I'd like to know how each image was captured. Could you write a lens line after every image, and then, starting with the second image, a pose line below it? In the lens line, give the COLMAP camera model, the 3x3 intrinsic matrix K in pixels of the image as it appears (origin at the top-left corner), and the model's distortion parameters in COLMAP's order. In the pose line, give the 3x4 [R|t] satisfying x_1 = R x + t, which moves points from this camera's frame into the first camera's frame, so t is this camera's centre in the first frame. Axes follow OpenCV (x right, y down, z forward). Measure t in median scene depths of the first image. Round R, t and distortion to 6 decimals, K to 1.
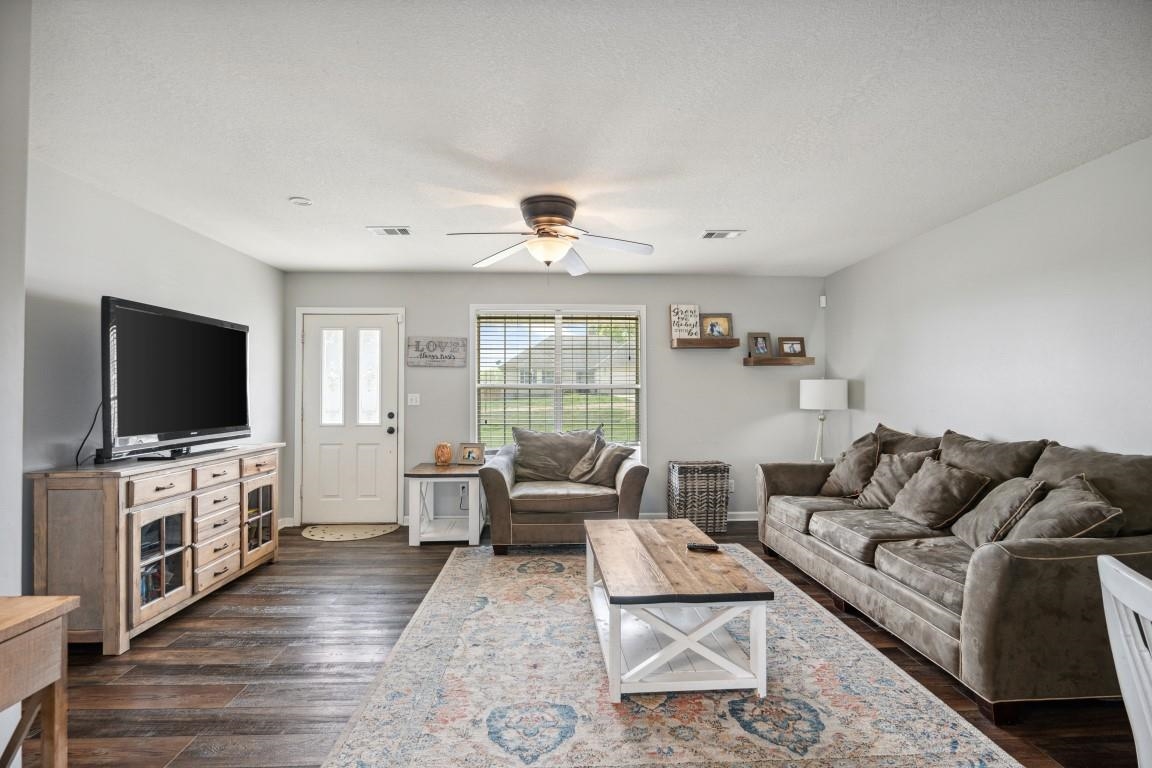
lens RADIAL K [[554.3, 0, 576.7], [0, 554.3, 388.1], [0, 0, 1]] dist [-0.019634, 0.003347]
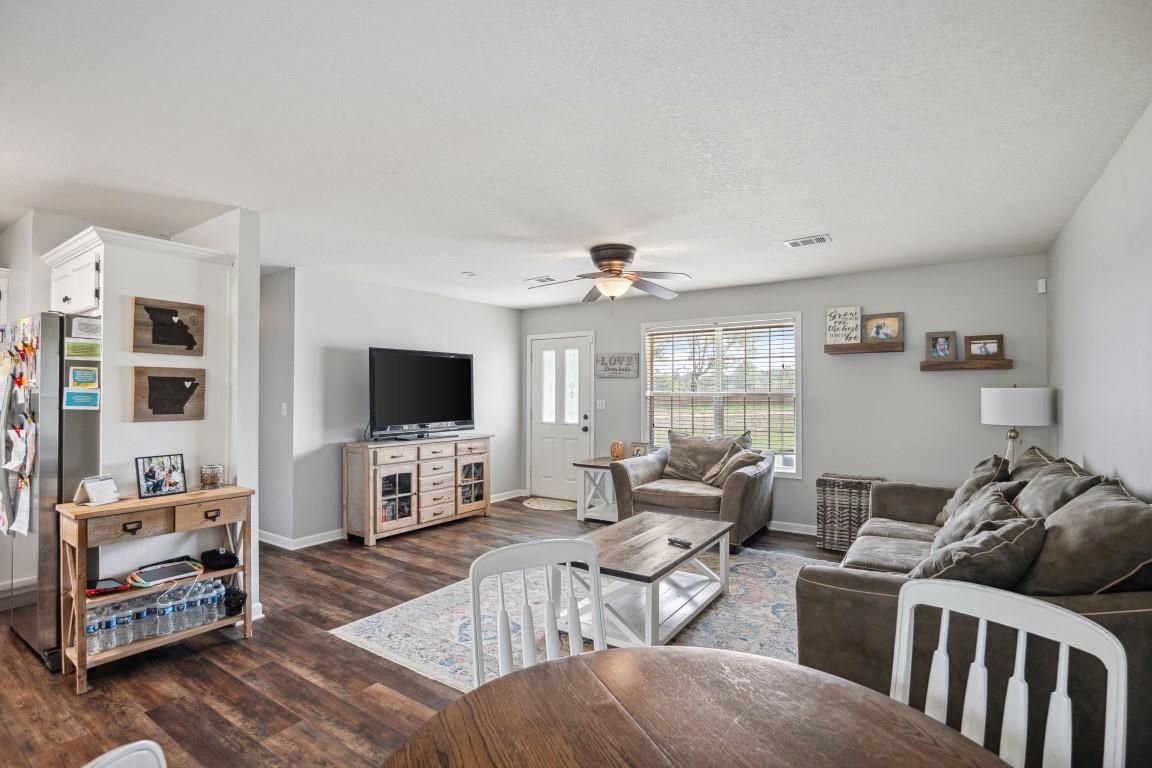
lens RADIAL K [[554.3, 0, 560.9], [0, 554.3, 391.4], [0, 0, 1]] dist [-0.019634, 0.003347]
pose [[0.790416, -0.000178, -0.612571, 0.493086], [0.004184, 0.999978, 0.005108, -0.019787], [0.612557, -0.006600, 0.790399, -0.034645]]
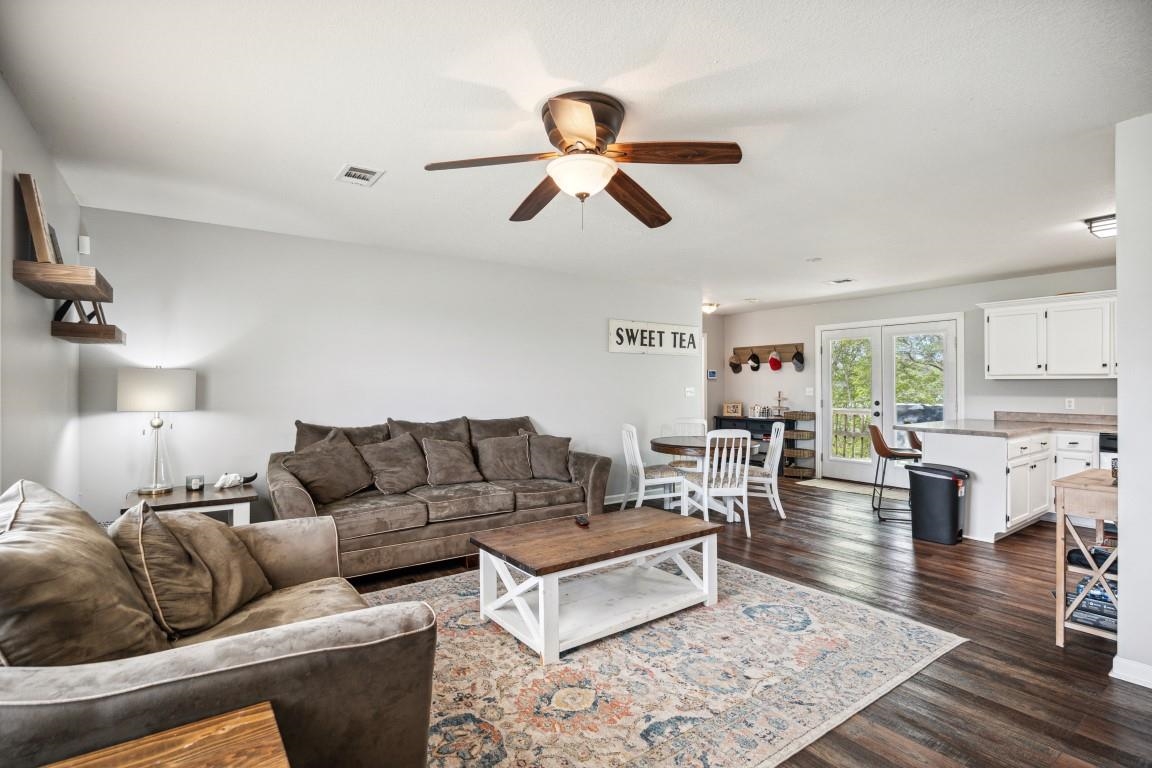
lens RADIAL K [[554.3, 0, 572.5], [0, 554.3, 381.2], [0, 0, 1]] dist [-0.019634, 0.003347]
pose [[-0.551203, 0.018626, 0.834163, -0.504129], [-0.006021, 0.999636, -0.026299, 0.017446], [-0.834349, -0.019519, -0.550891, 1.137065]]
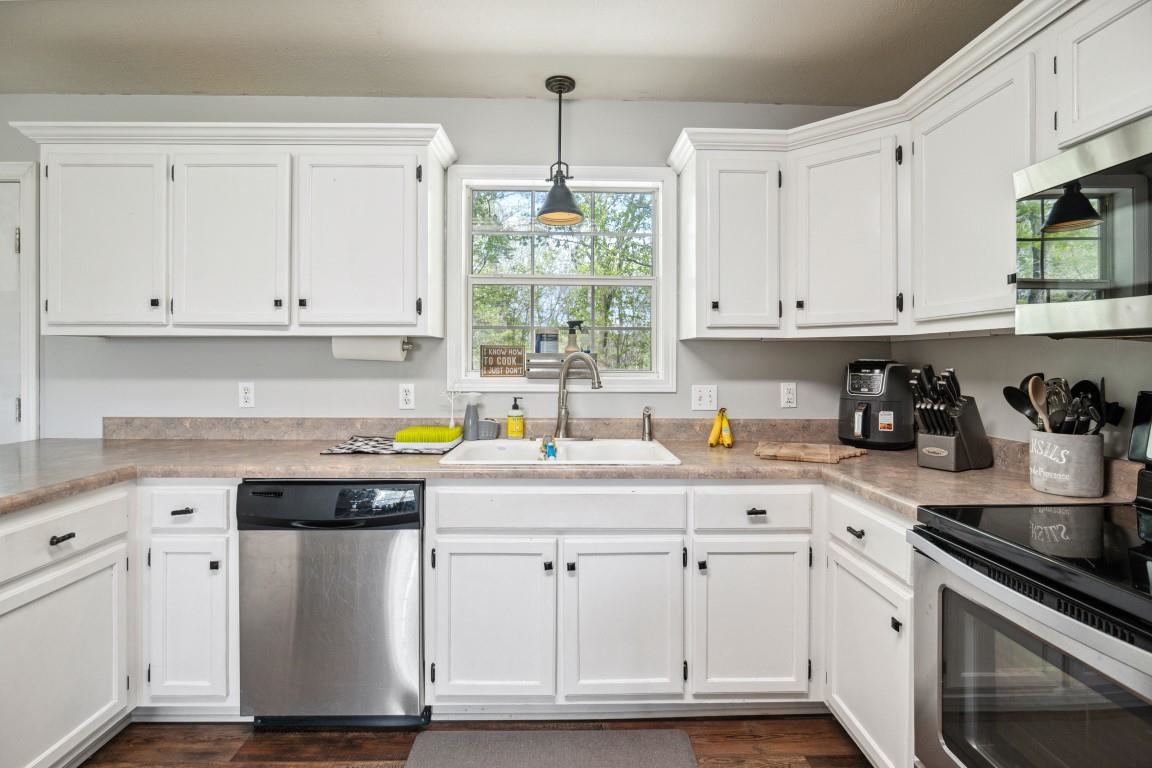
lens RADIAL K [[554.3, 0, 581.7], [0, 554.3, 358.5], [0, 0, 1]] dist [-0.019634, 0.003347]
pose [[-0.999706, 0.010759, 0.021720, -0.433594], [0.010456, 0.999847, -0.014007, 0.003362], [-0.021867, -0.013776, -0.999666, -0.014744]]
